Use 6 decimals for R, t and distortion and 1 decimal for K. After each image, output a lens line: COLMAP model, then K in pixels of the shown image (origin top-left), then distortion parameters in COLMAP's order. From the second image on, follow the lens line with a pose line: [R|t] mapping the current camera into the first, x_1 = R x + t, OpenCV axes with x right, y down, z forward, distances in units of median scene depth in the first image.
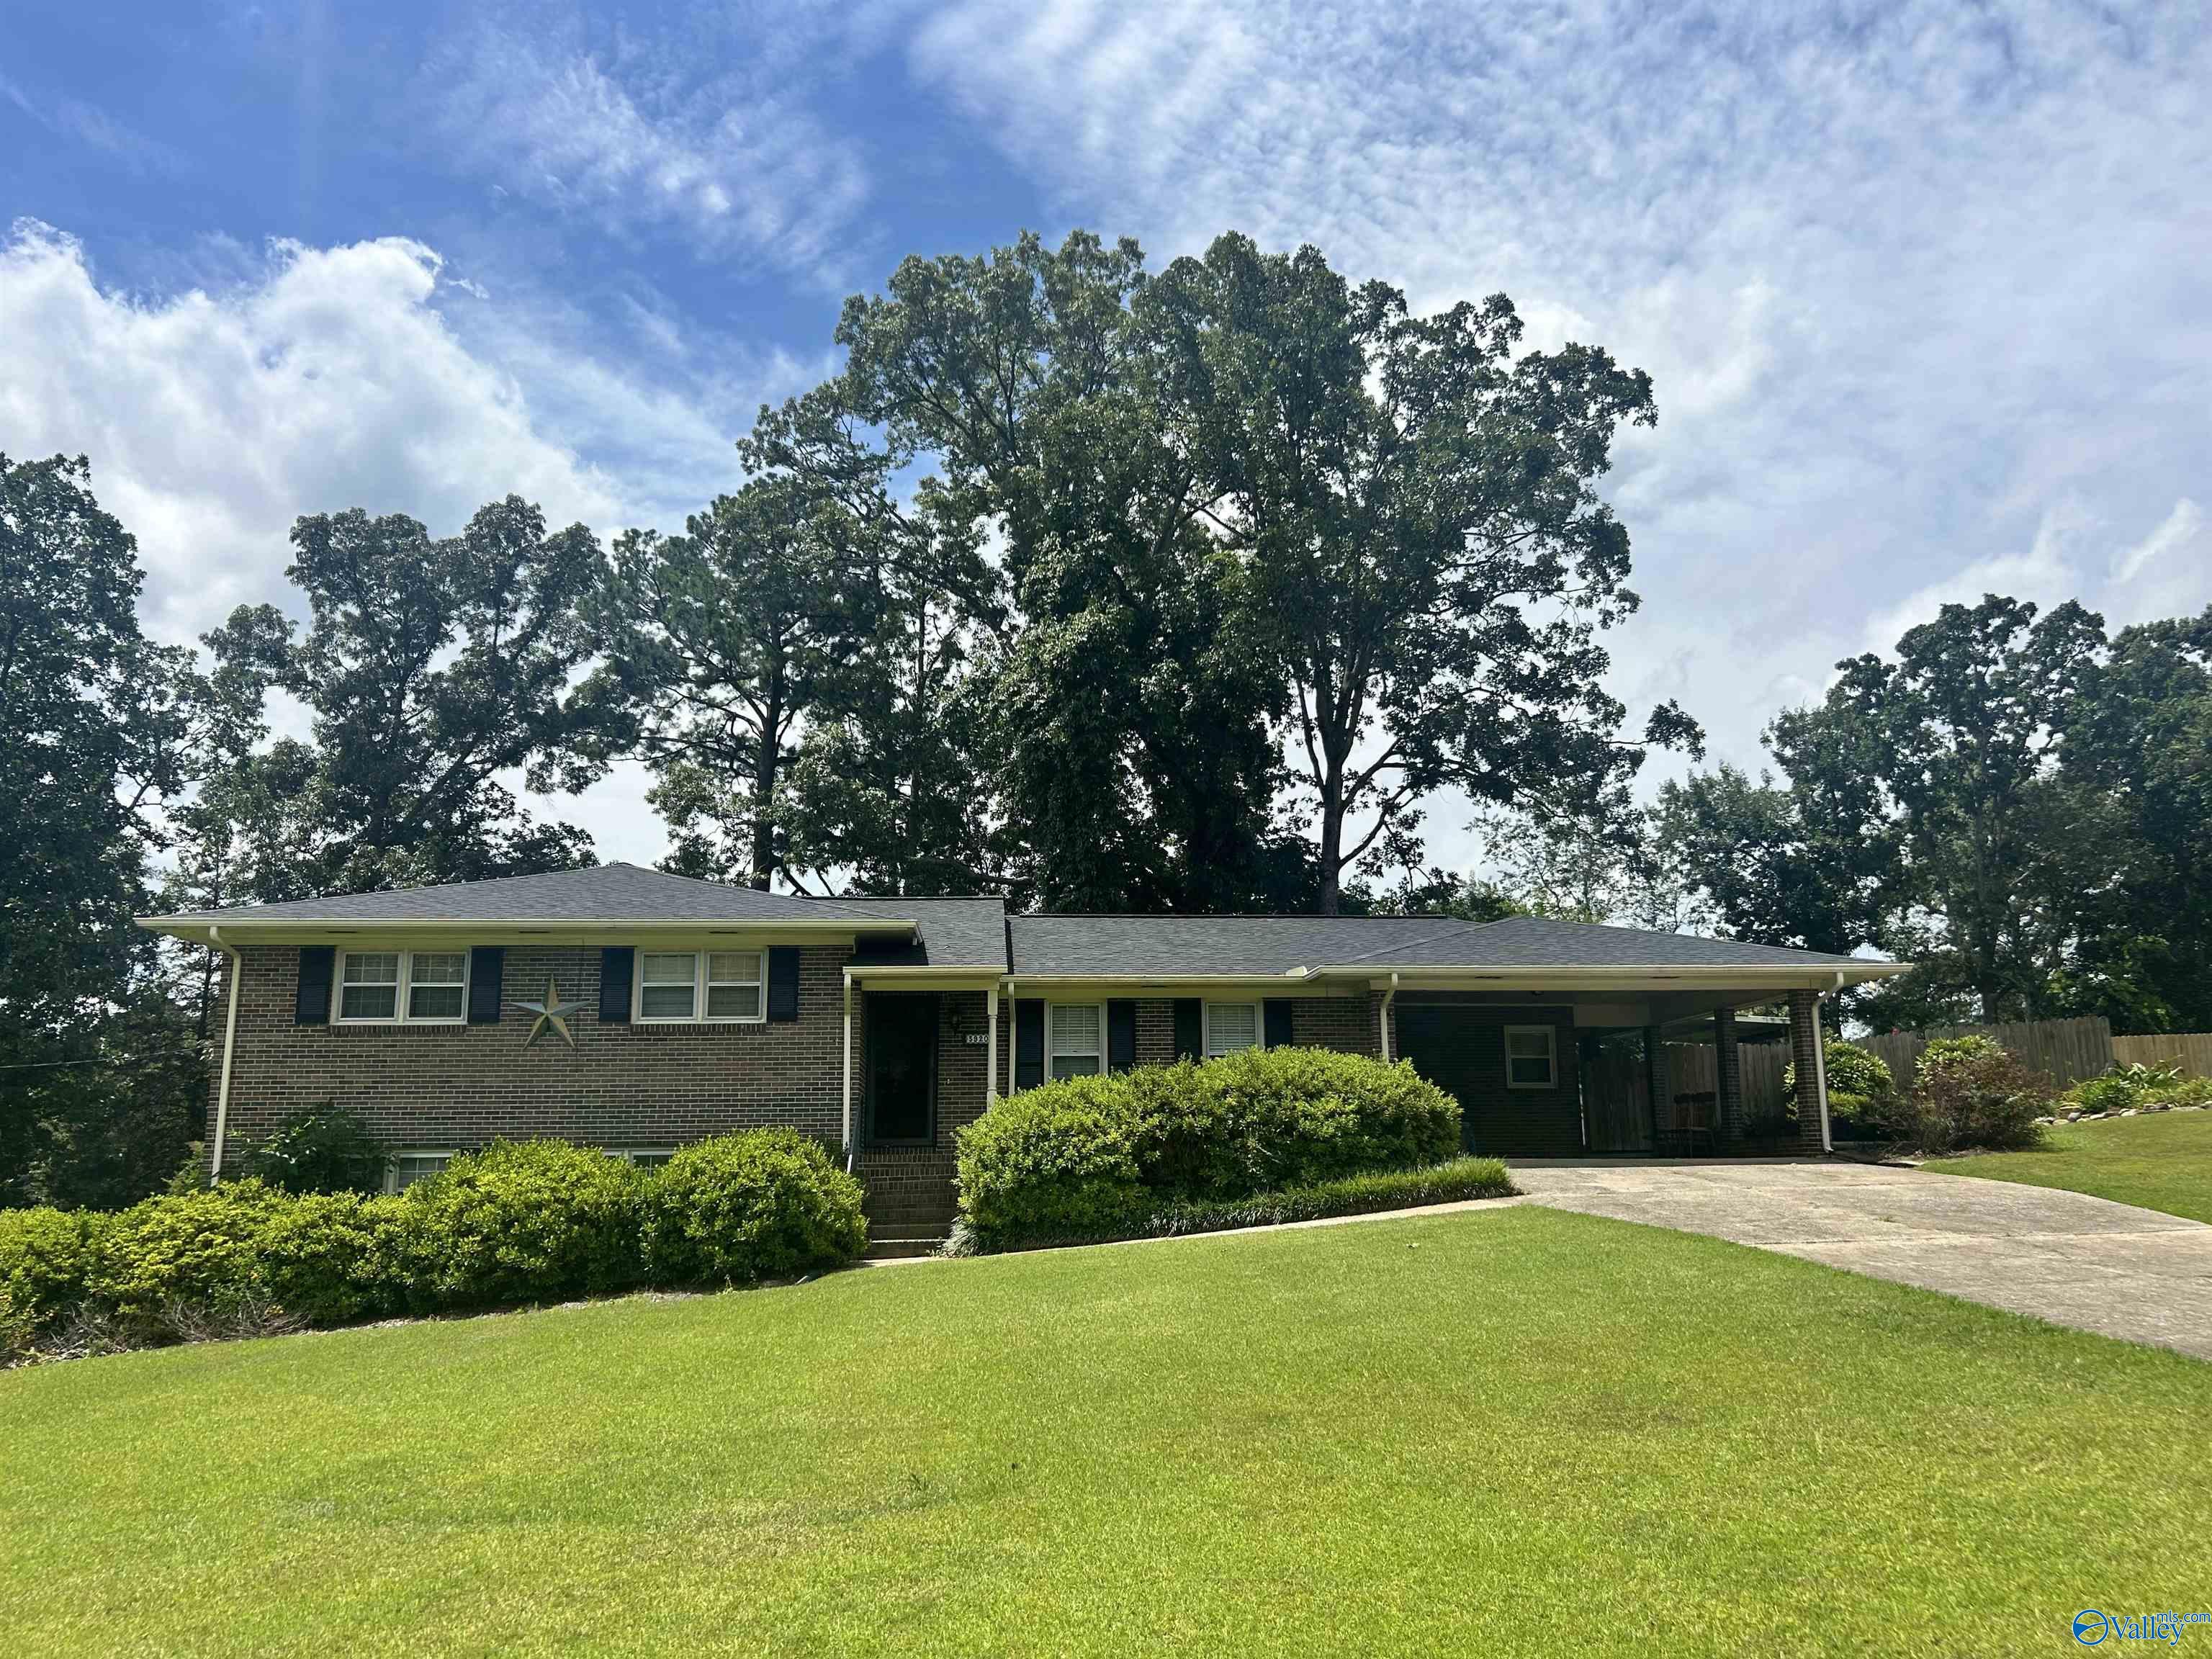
lens RADIAL K [[1685.8, 0, 1108.4], [0, 1685.8, 857.2], [0, 0, 1]] dist [0.048498, -0.054607]
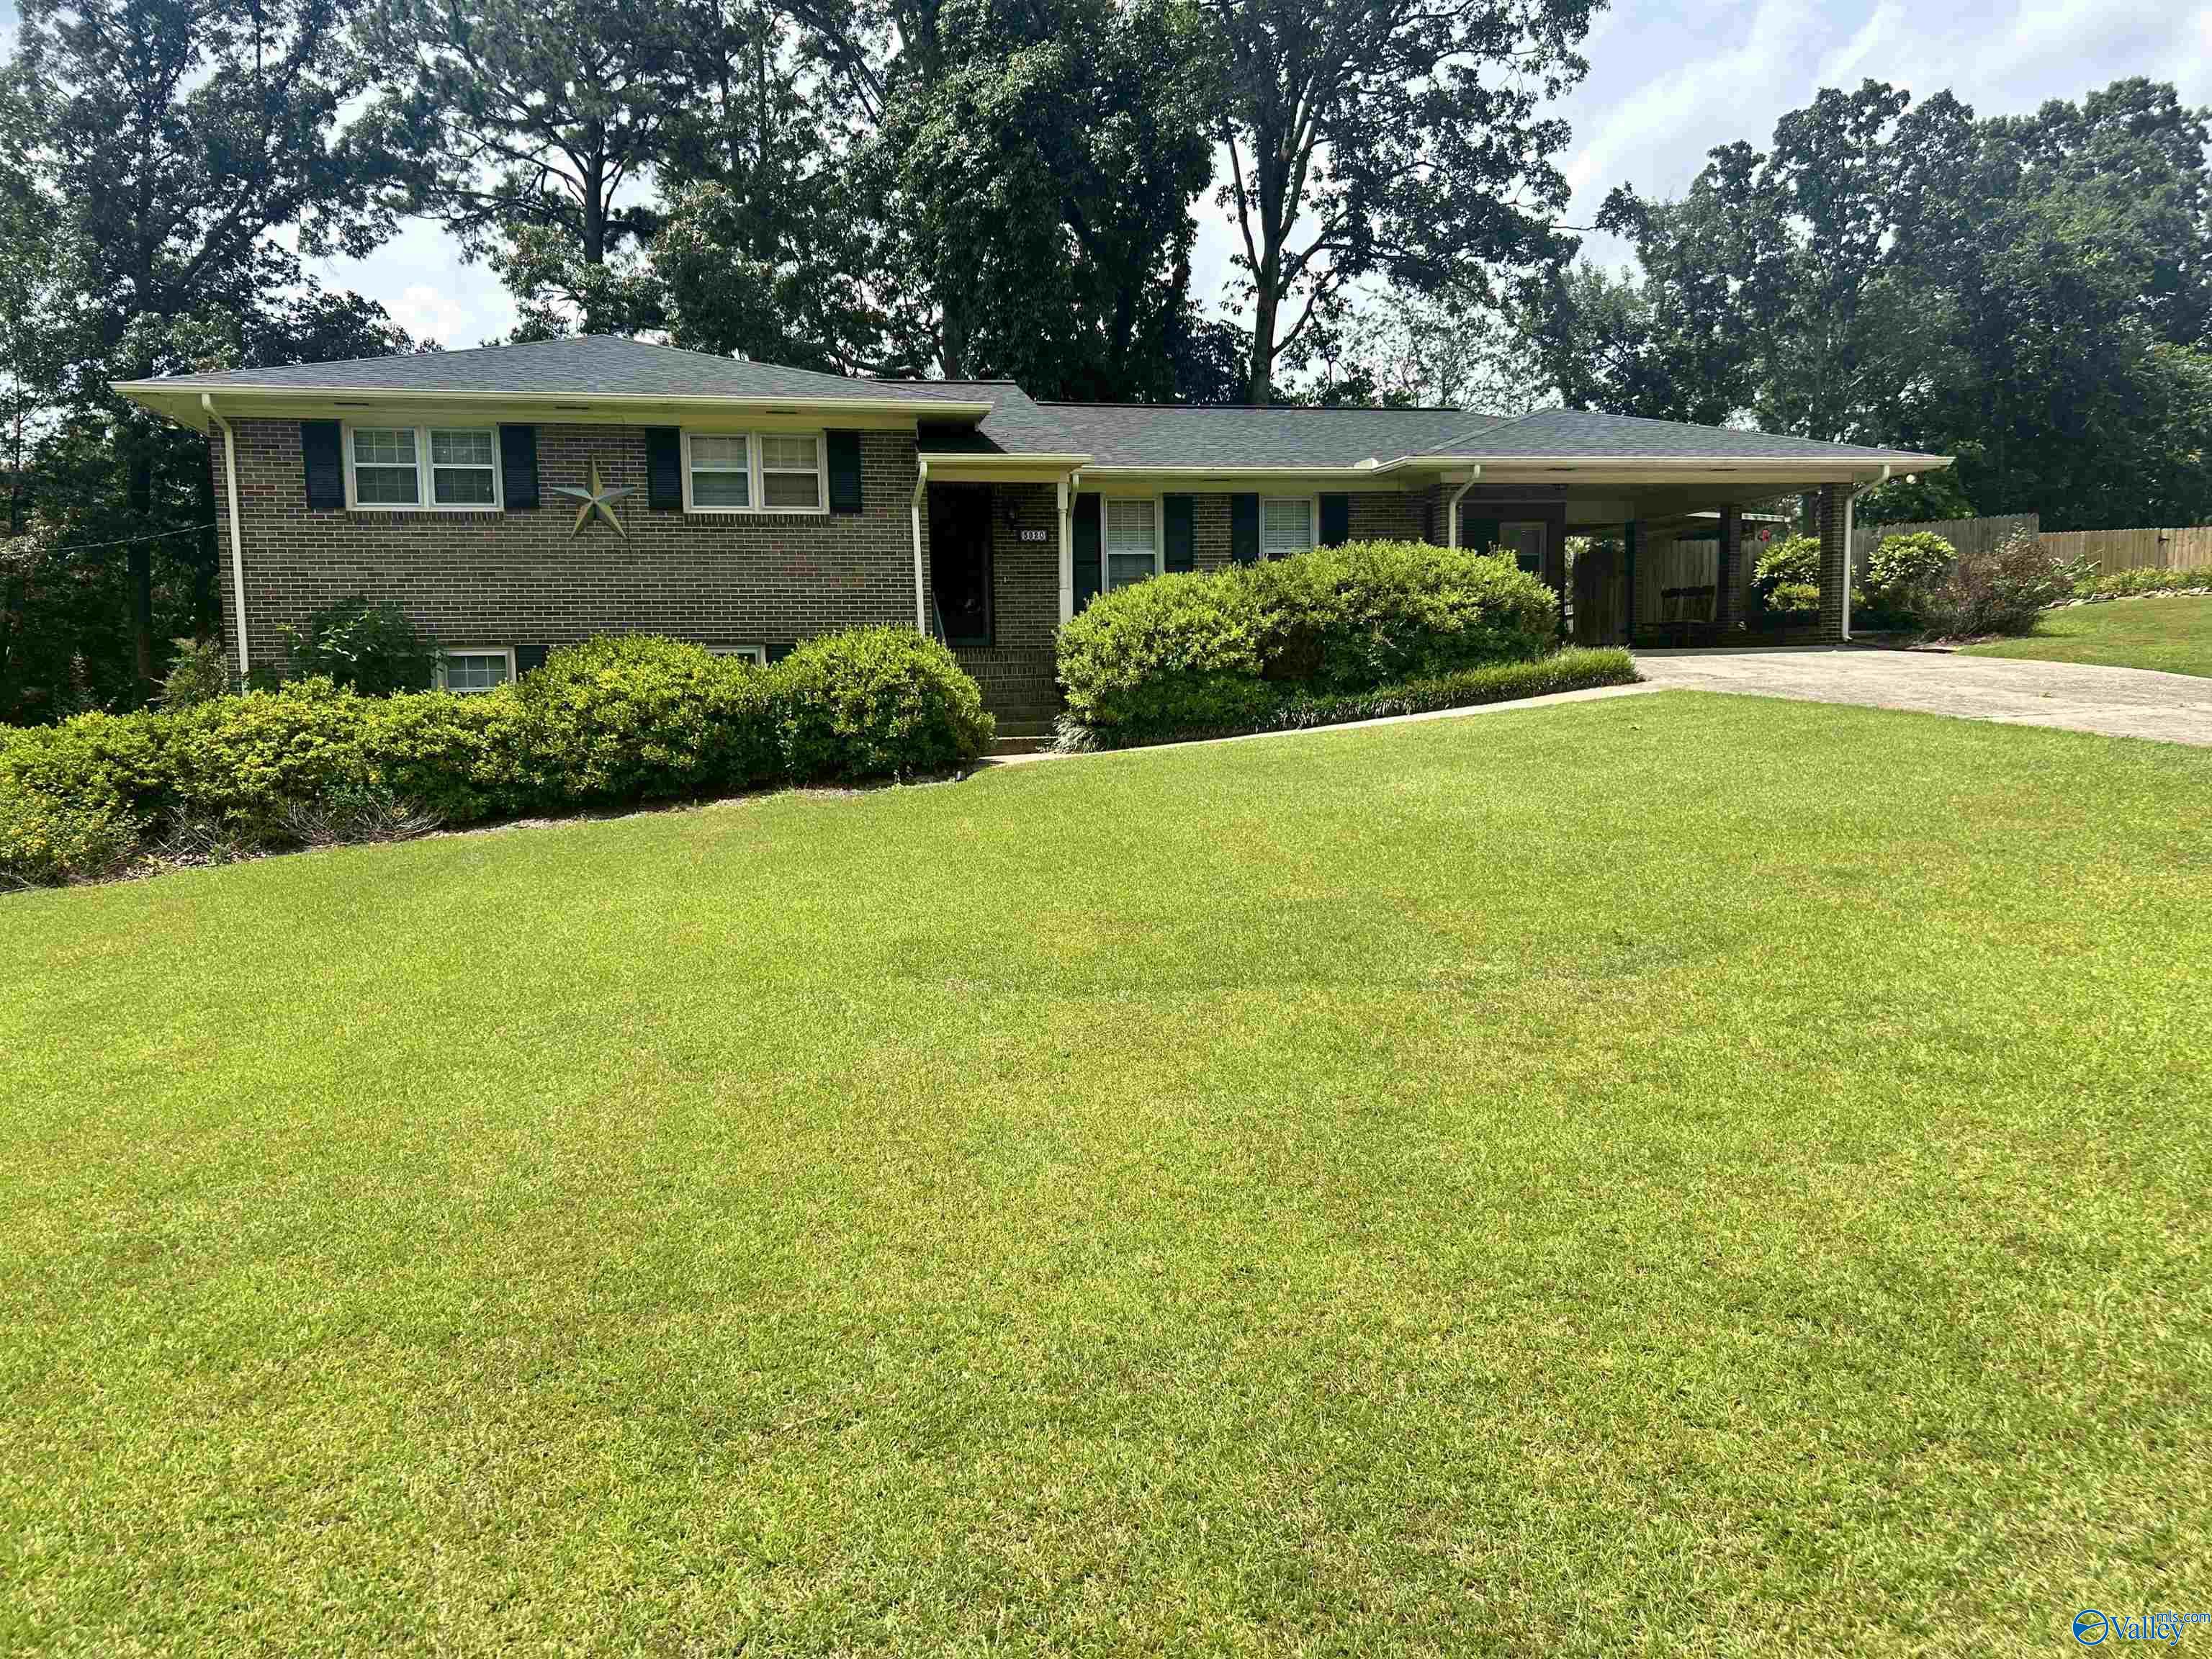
lens RADIAL K [[1685.8, 0, 1108.4], [0, 1685.8, 857.2], [0, 0, 1]] dist [0.048498, -0.054607]
pose [[0.989502, -0.023823, 0.142543, -0.098700], [-0.017721, 0.958875, 0.283274, 0.006387], [-0.143430, -0.282826, 0.948387, 0.016434]]
